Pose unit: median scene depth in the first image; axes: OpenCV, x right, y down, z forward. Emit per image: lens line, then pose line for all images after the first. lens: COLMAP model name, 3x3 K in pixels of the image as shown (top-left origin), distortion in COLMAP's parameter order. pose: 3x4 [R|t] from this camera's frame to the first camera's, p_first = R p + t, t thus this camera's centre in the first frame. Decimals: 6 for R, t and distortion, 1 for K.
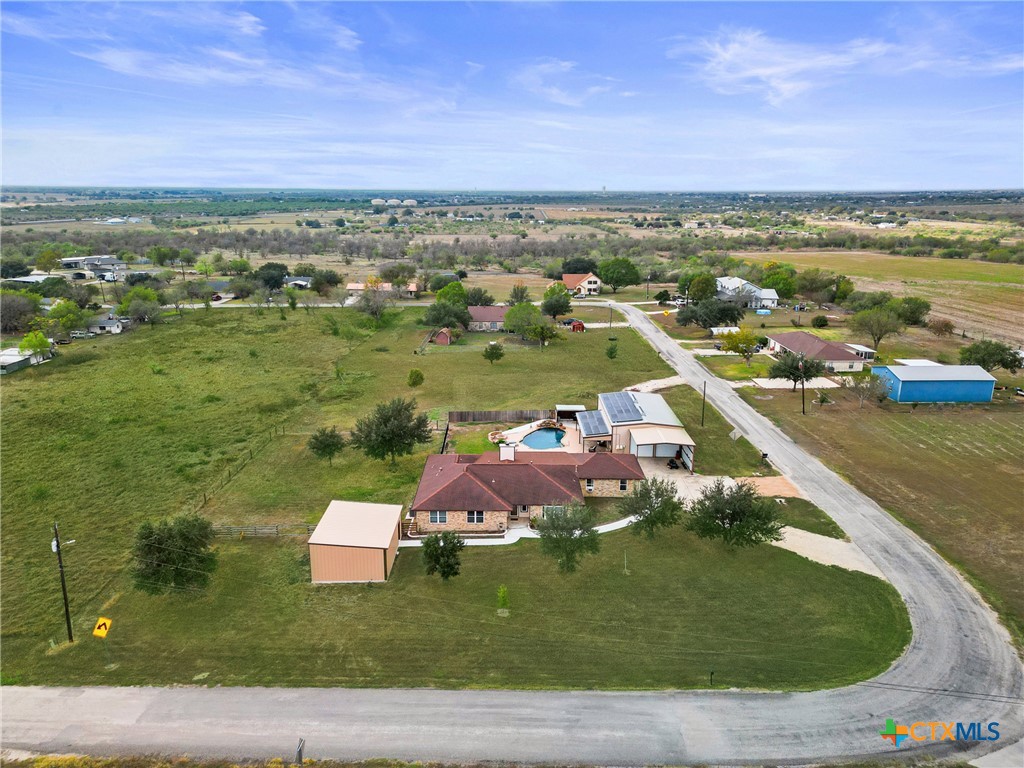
lens RADIAL K [[724.1, 0, 512.0], [0, 724.1, 384.0], [0, 0, 1]] dist [0.020527, -0.004322]
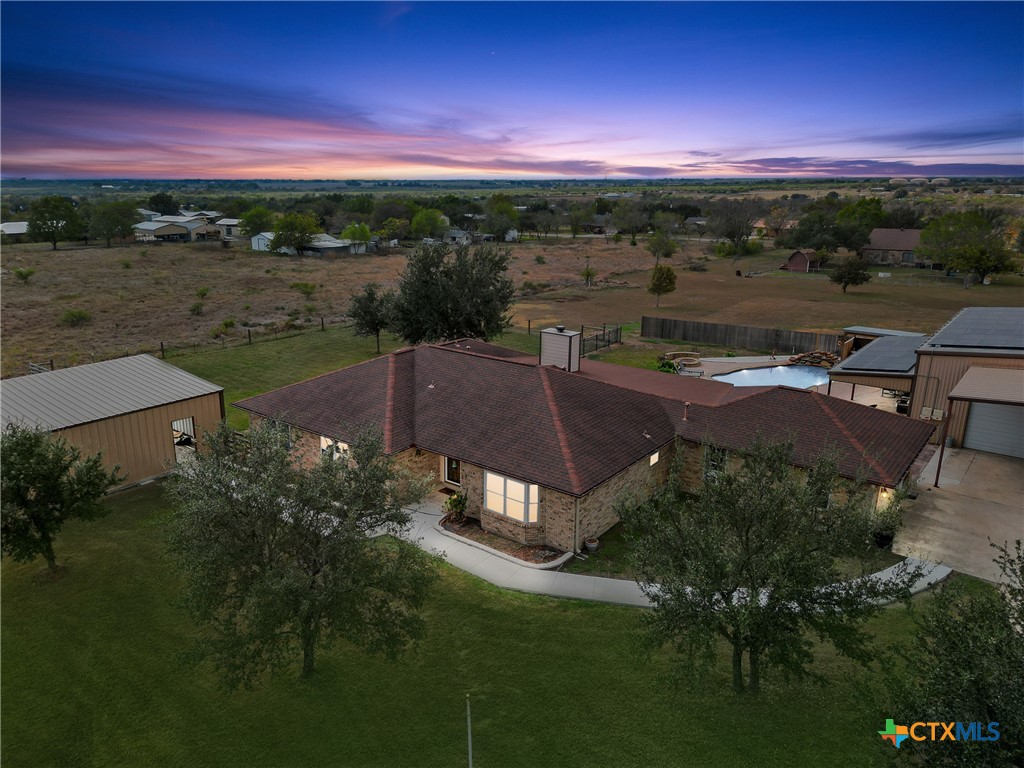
lens RADIAL K [[724.1, 0, 512.0], [0, 724.1, 384.0], [0, 0, 1]] dist [0.020527, -0.004322]
pose [[0.778649, 0.161500, -0.606319, 0.143321], [-0.157091, 0.985710, 0.060815, 0.056955], [0.607477, 0.047894, 0.792892, 0.404188]]
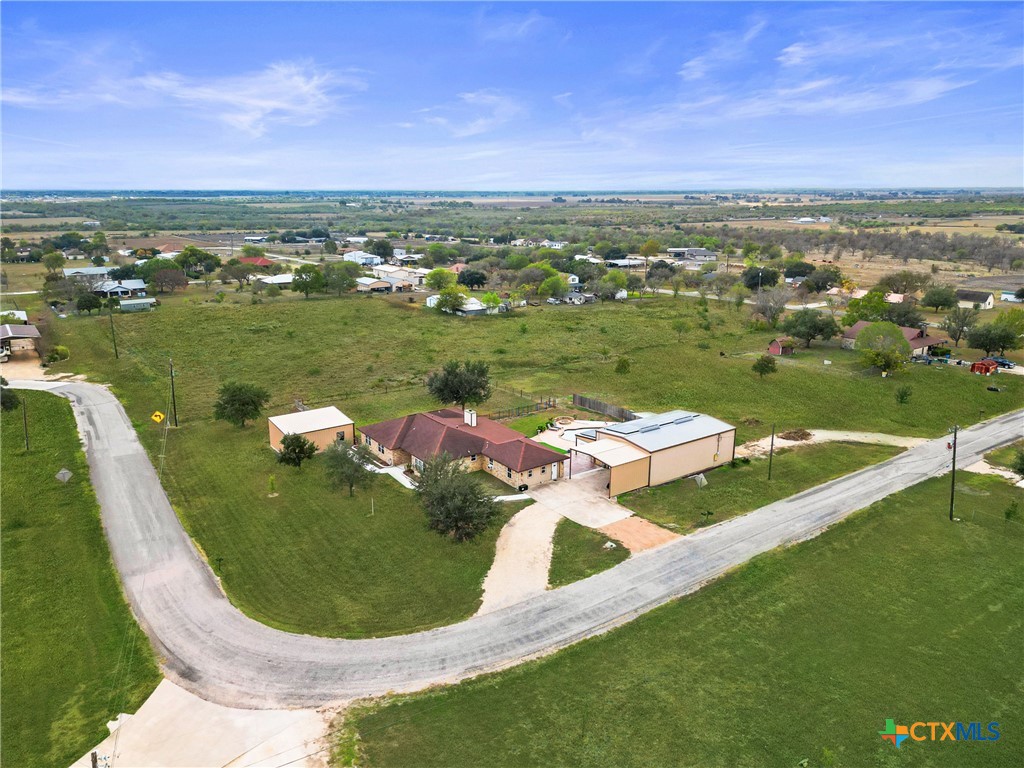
lens RADIAL K [[739.8, 0, 527.2], [0, 739.8, 383.8], [0, 0, 1]] dist [0.033555, -0.000161]
pose [[0.584094, 0.204879, -0.785404, 0.583932], [-0.210744, 0.972715, 0.097014, -0.054502], [0.783850, 0.108854, 0.611334, 0.222152]]
